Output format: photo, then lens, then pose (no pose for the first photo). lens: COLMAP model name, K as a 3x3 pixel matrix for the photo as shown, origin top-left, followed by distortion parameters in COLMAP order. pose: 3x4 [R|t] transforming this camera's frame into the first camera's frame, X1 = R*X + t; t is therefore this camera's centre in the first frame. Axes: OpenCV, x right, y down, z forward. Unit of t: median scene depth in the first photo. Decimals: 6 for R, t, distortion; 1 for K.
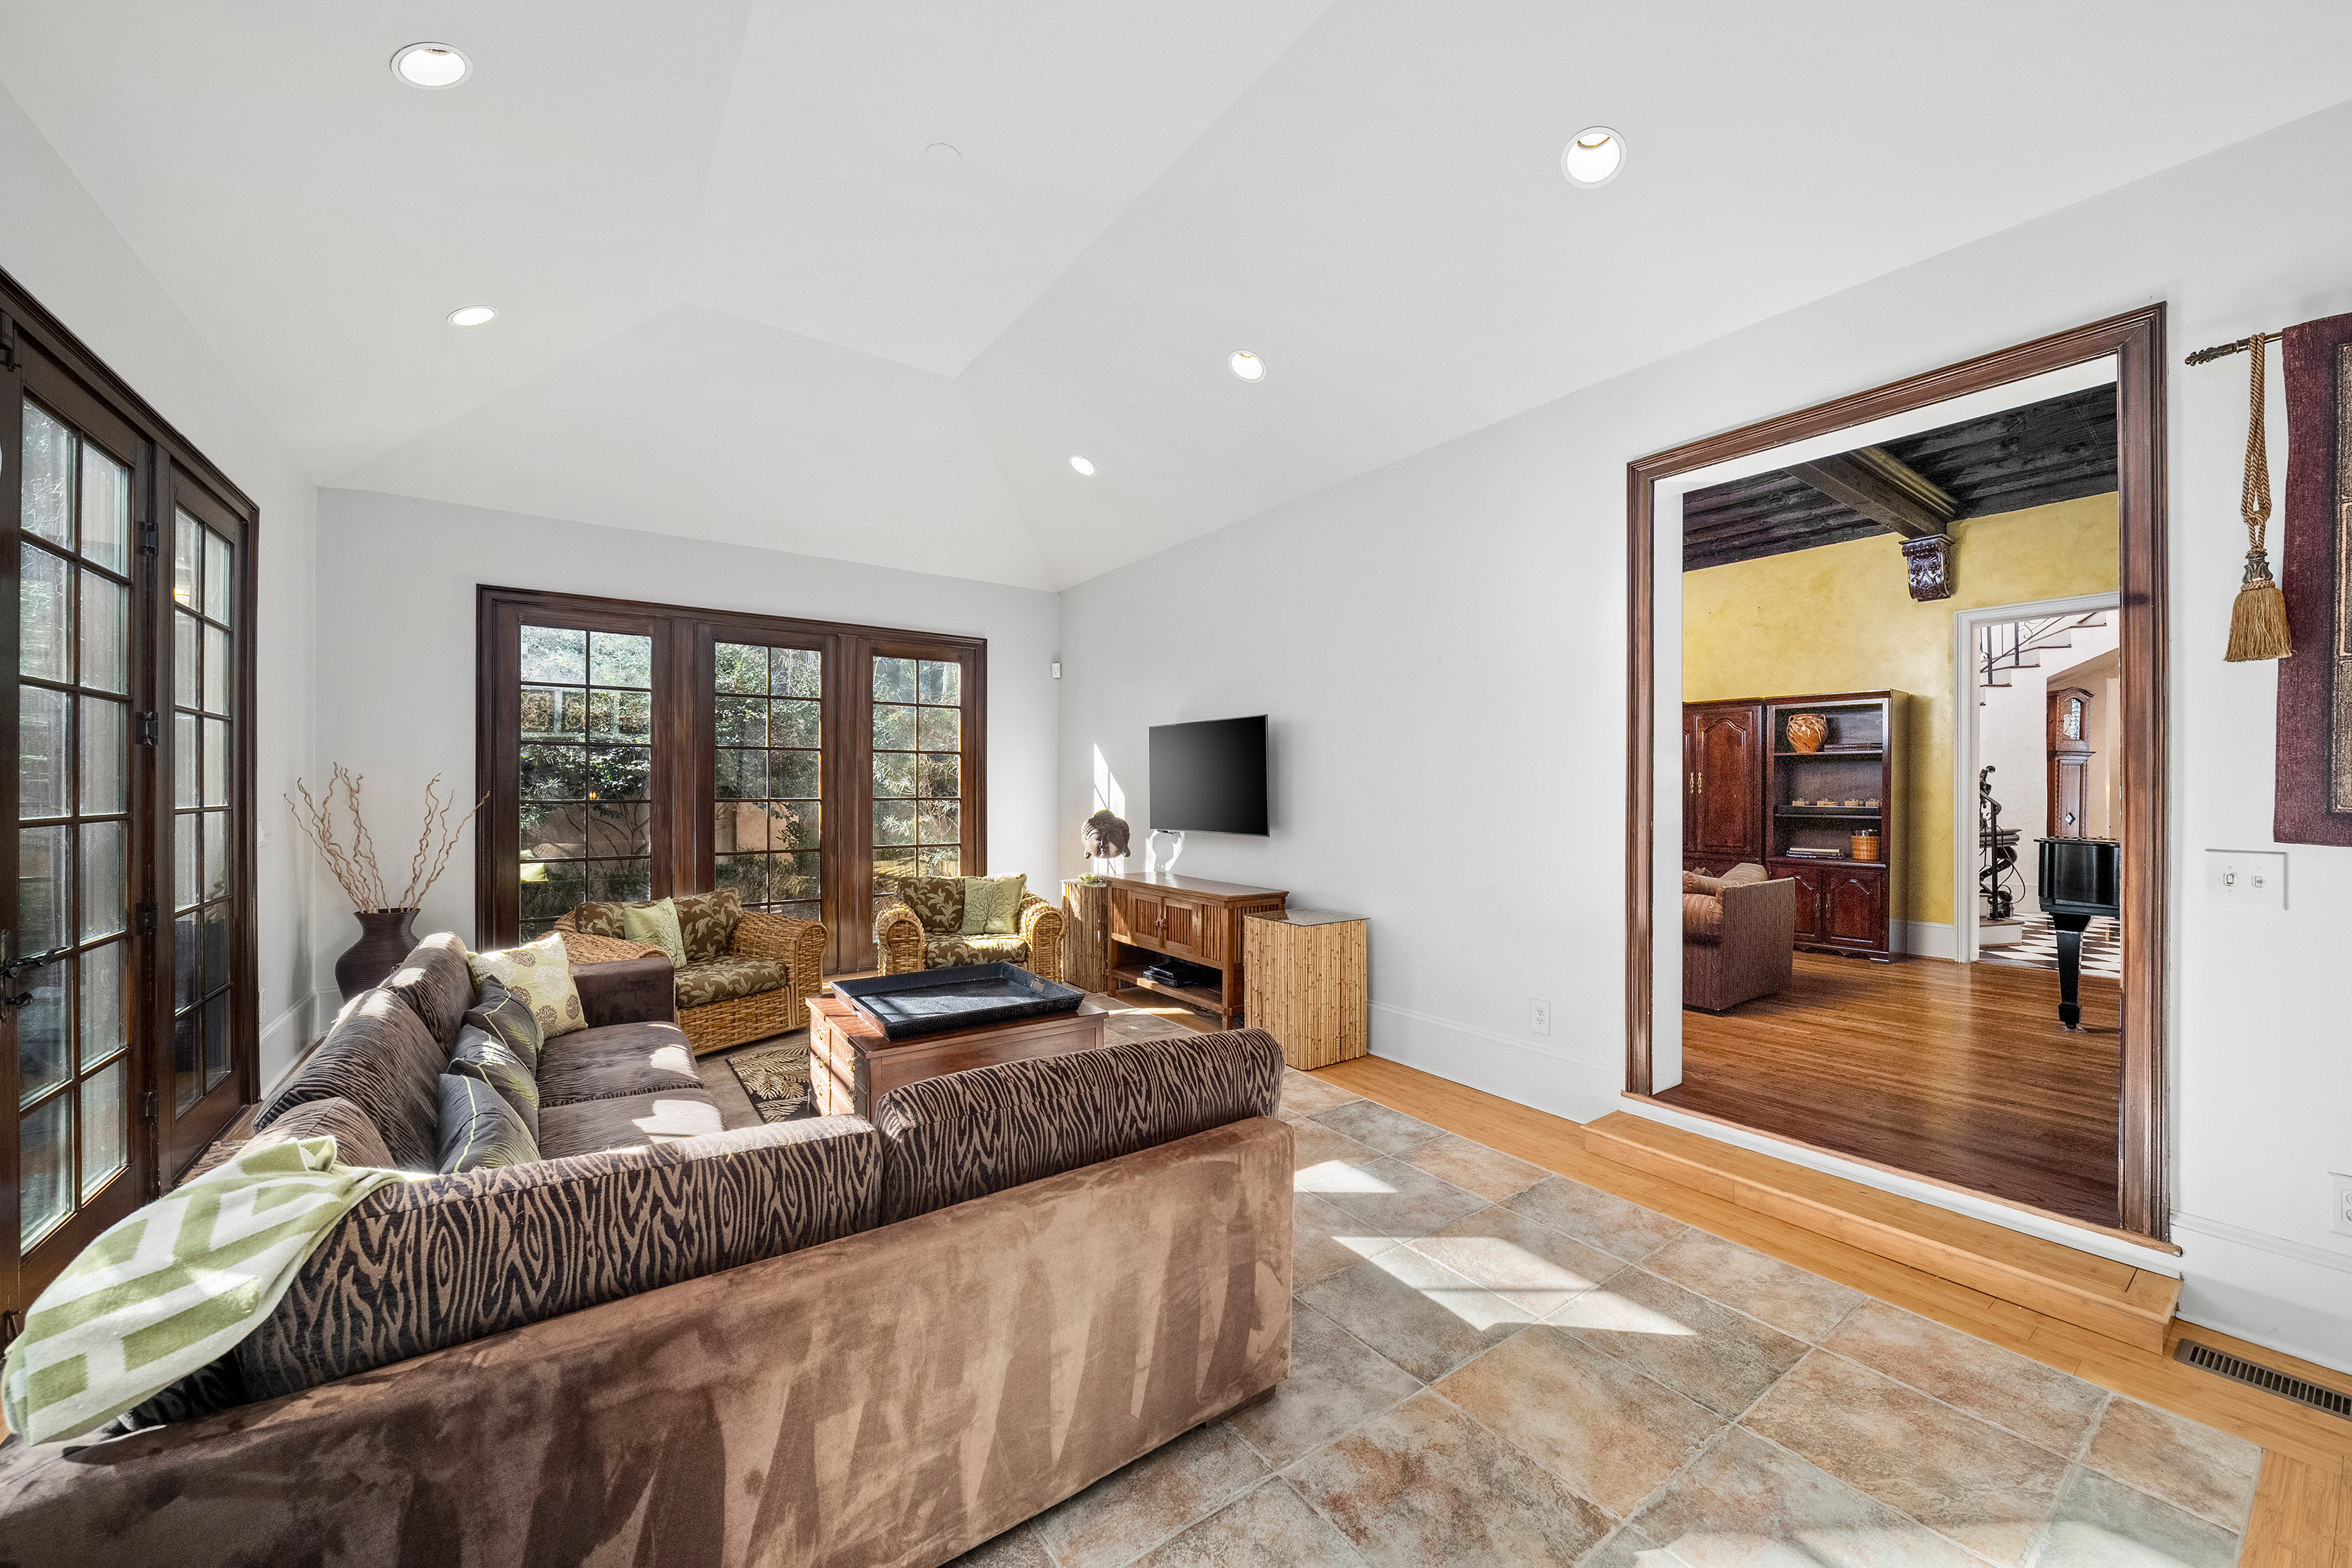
lens RADIAL K [[827.3, 0, 1159.0], [0, 827.3, 770.8], [0, 0, 1]] dist [-0.004003, -0.000650]
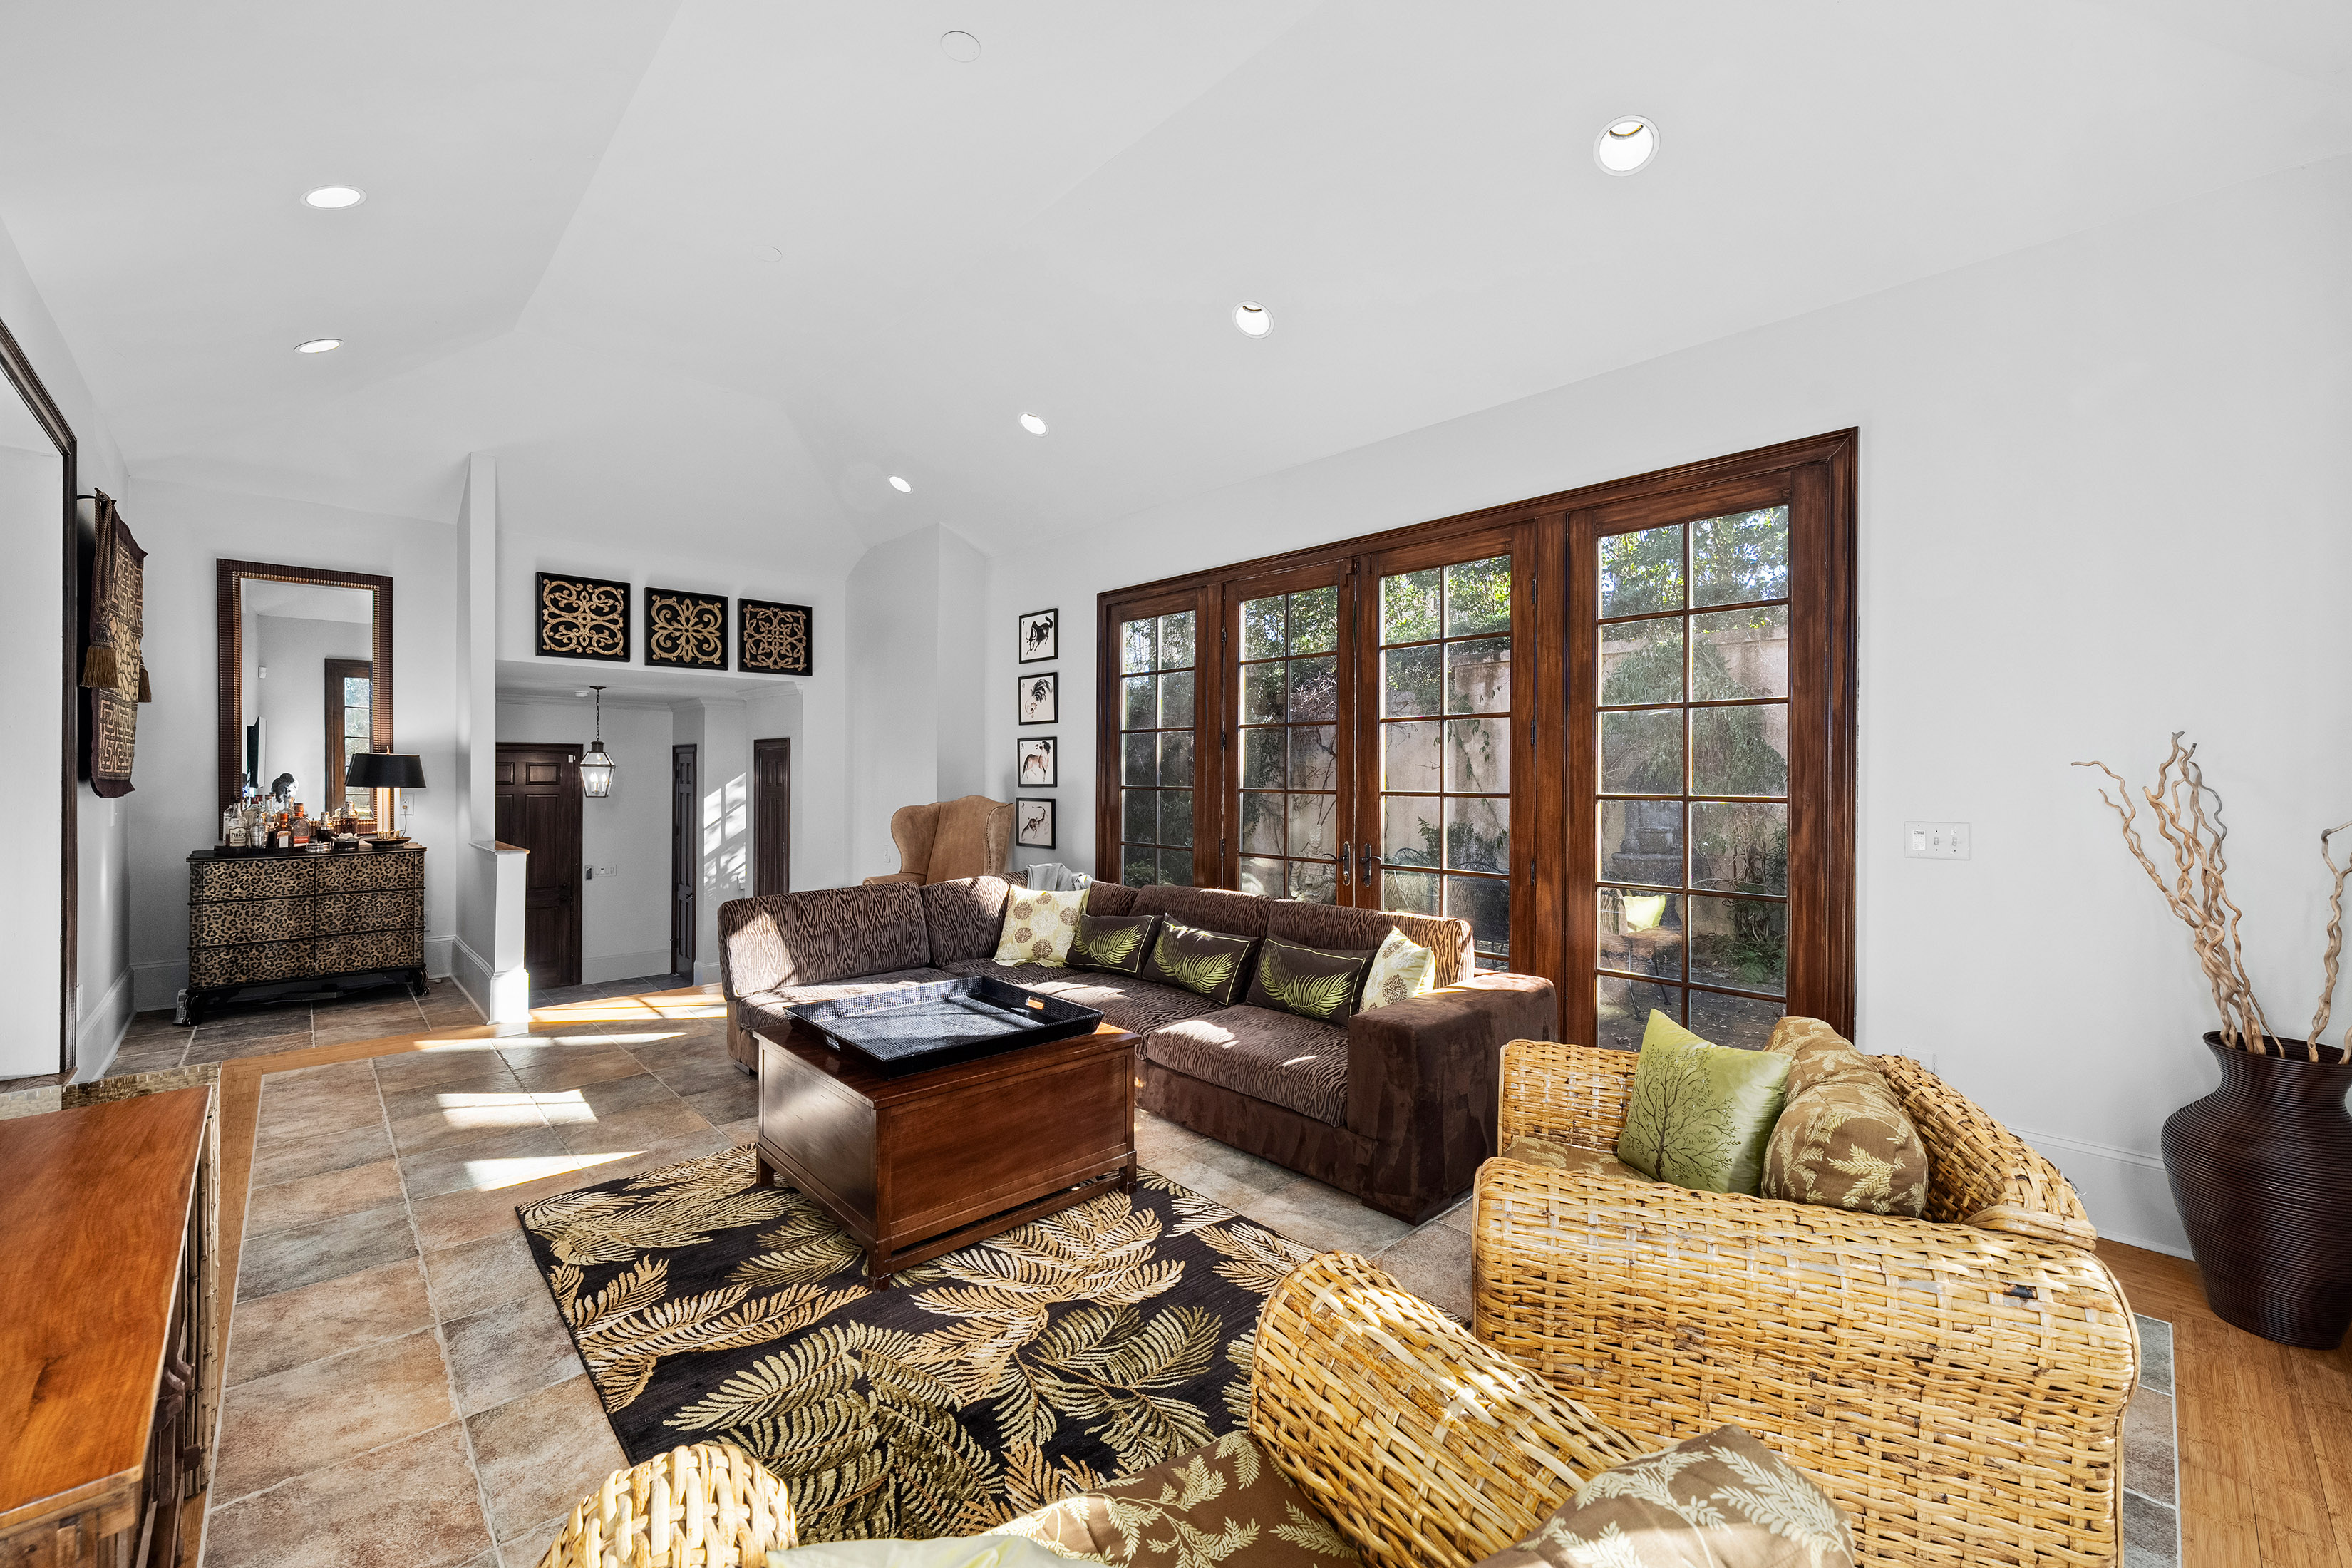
lens RADIAL K [[920.4, 0, 1168.3], [0, 920.4, 778.2], [0, 0, 1]] dist [0.002271, 0.000128]
pose [[-0.990507, -0.014331, -0.136715, -0.255045], [-0.014349, 0.999897, -0.000852, 0.019072], [0.136713, 0.001118, -0.990610, 1.470362]]
